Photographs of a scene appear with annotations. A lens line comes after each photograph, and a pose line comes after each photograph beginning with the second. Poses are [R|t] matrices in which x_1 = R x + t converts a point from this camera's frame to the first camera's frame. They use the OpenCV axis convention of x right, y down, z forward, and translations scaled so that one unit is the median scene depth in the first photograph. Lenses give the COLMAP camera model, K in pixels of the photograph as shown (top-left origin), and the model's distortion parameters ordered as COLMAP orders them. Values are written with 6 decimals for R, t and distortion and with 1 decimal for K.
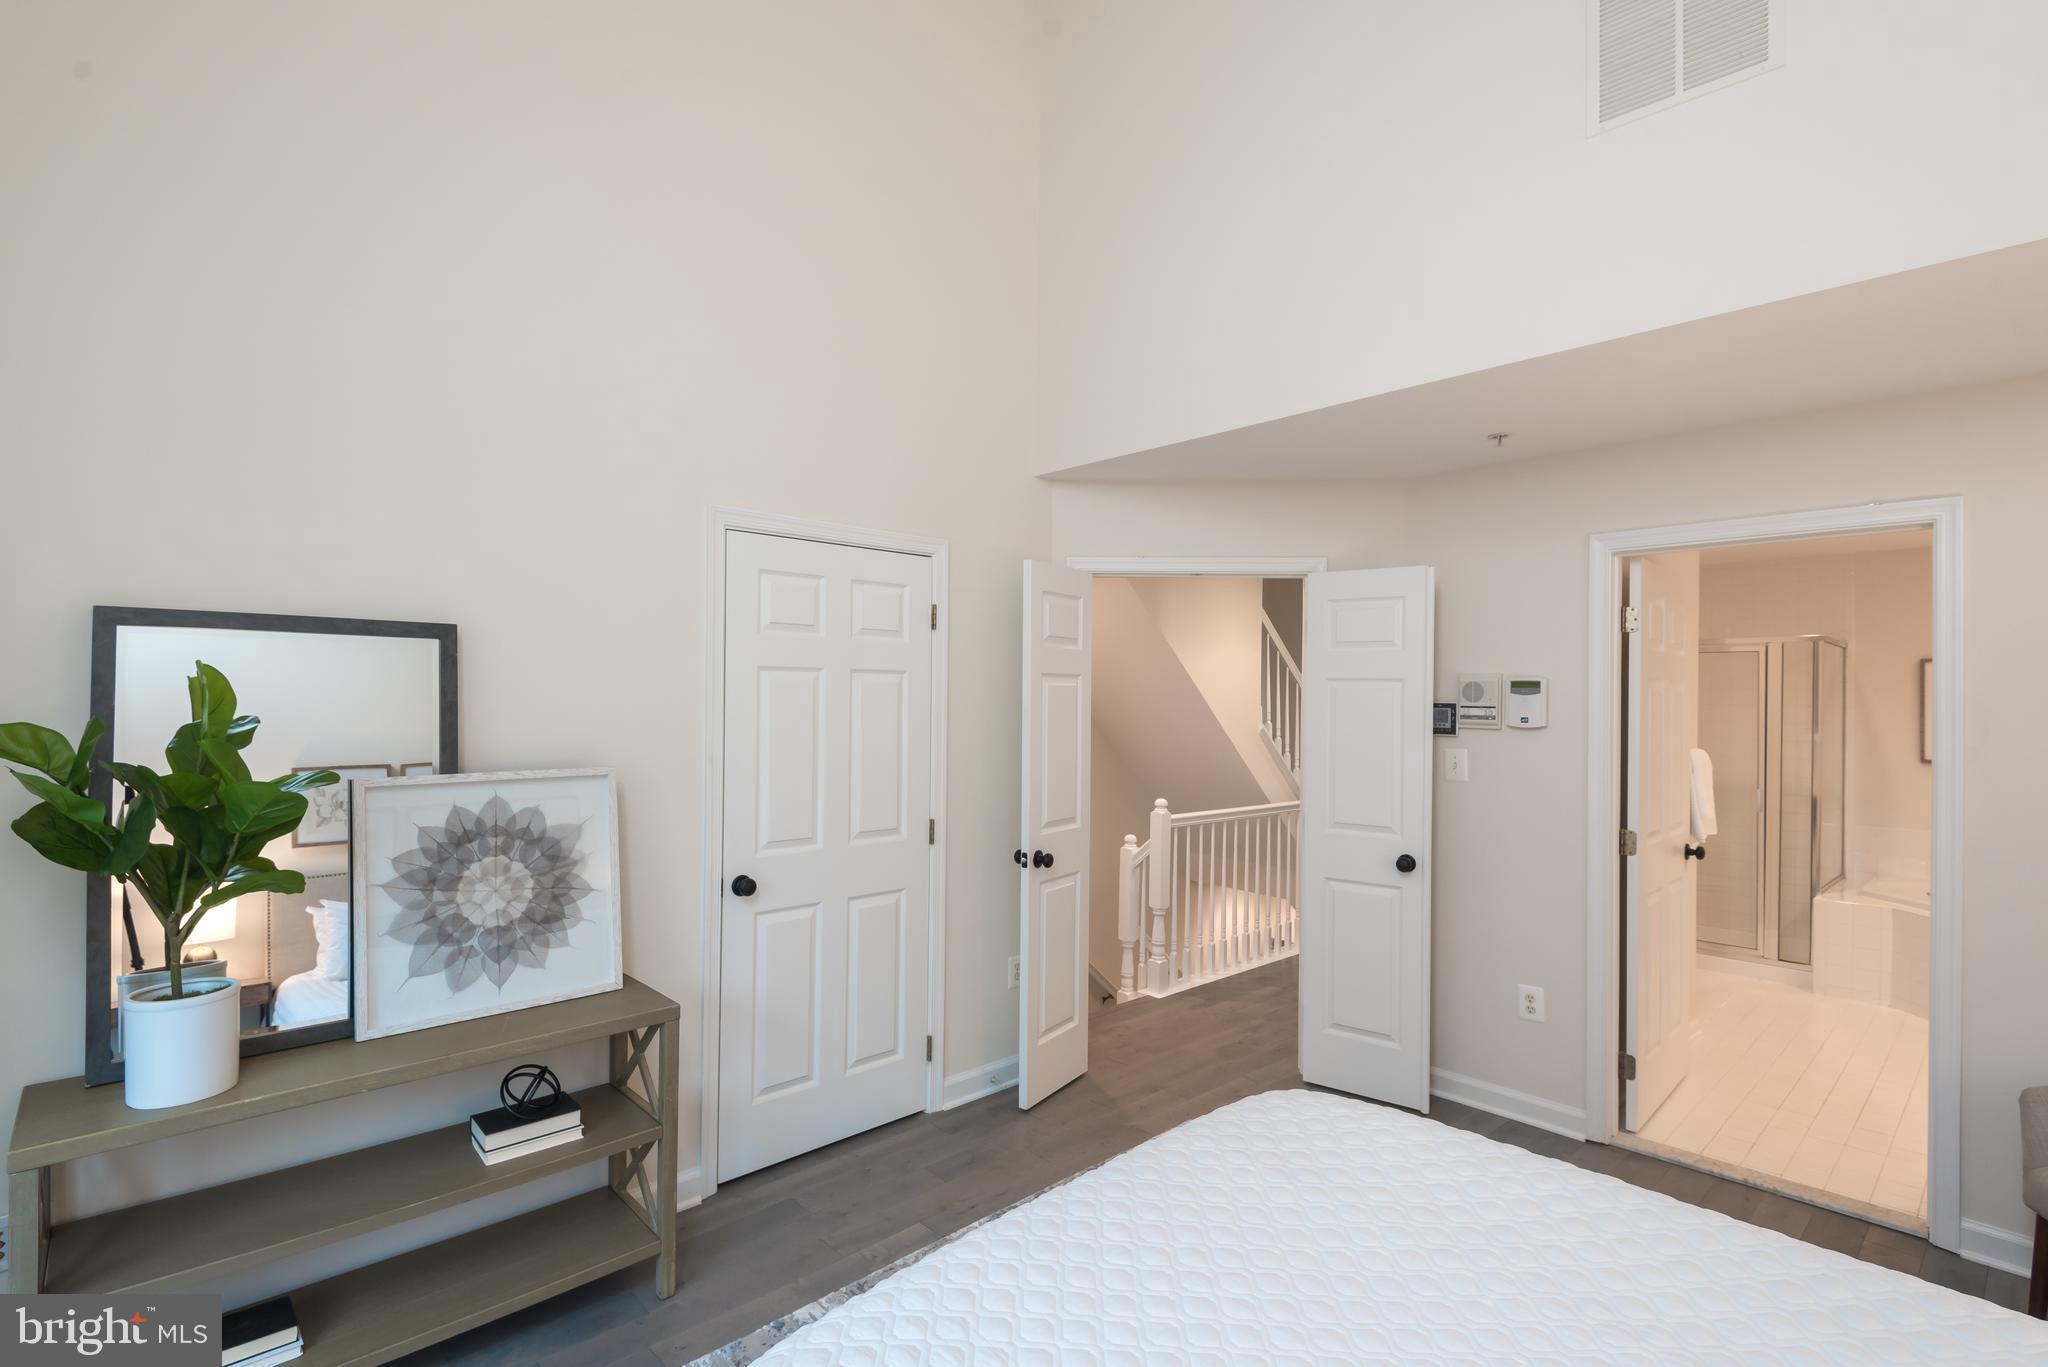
lens RADIAL K [[957.0, 0, 1028.3], [0, 957.0, 692.4], [0, 0, 1]] dist [0.018156, -0.005352]
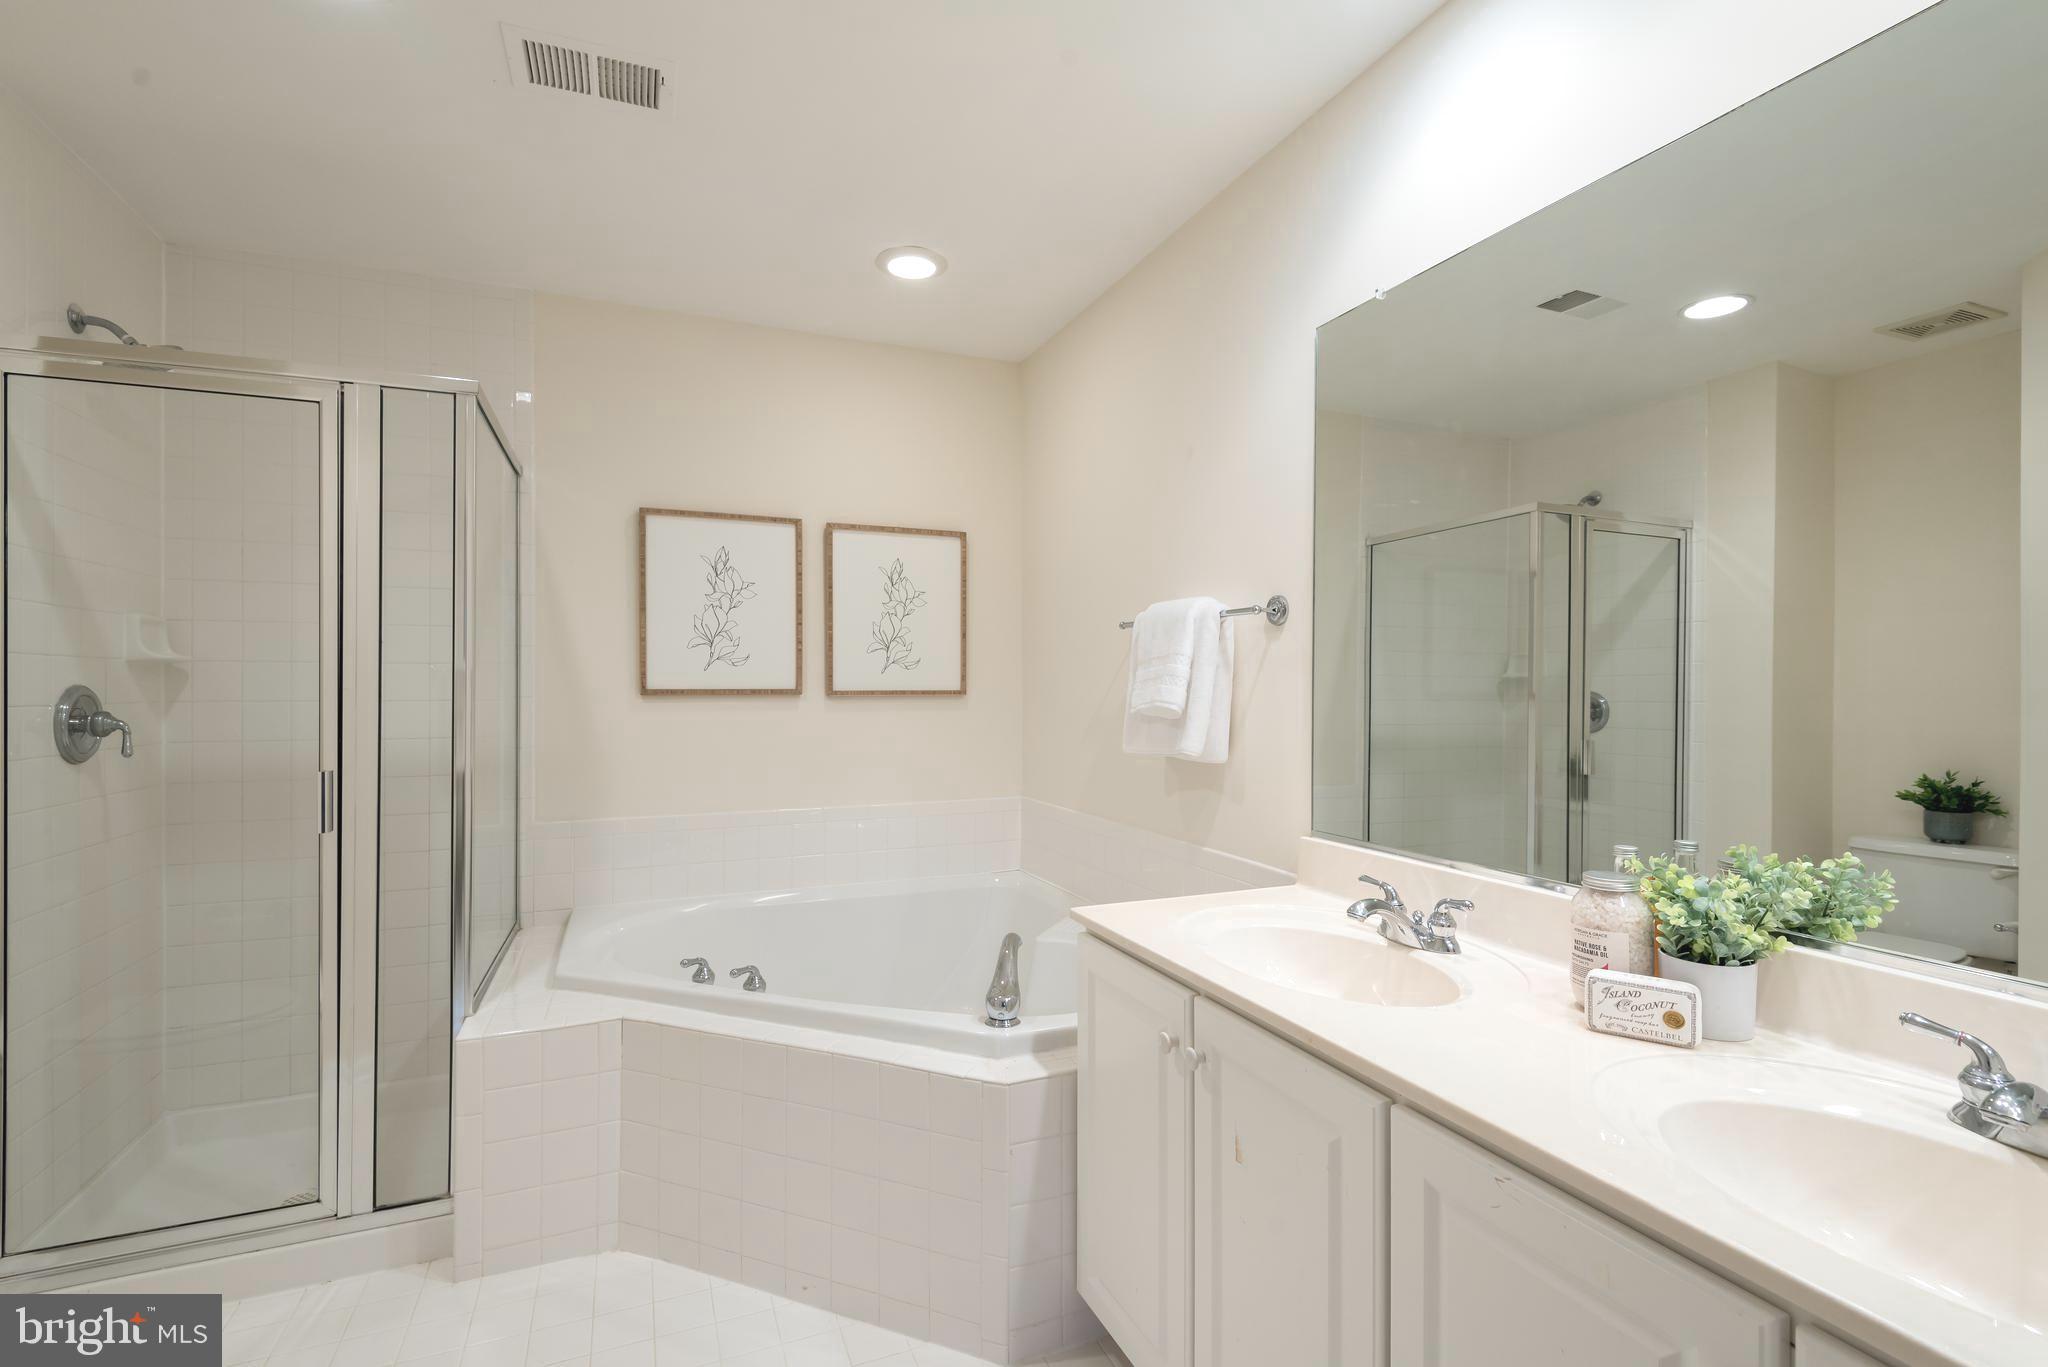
lens RADIAL K [[957.0, 0, 1033.3], [0, 957.0, 695.8], [0, 0, 1]] dist [0.018156, -0.005352]
pose [[0.371977, -0.008025, 0.928207, 0.513268], [0.004933, 0.999966, 0.006668, 0.071638], [-0.928229, 0.002098, 0.372004, 0.607424]]
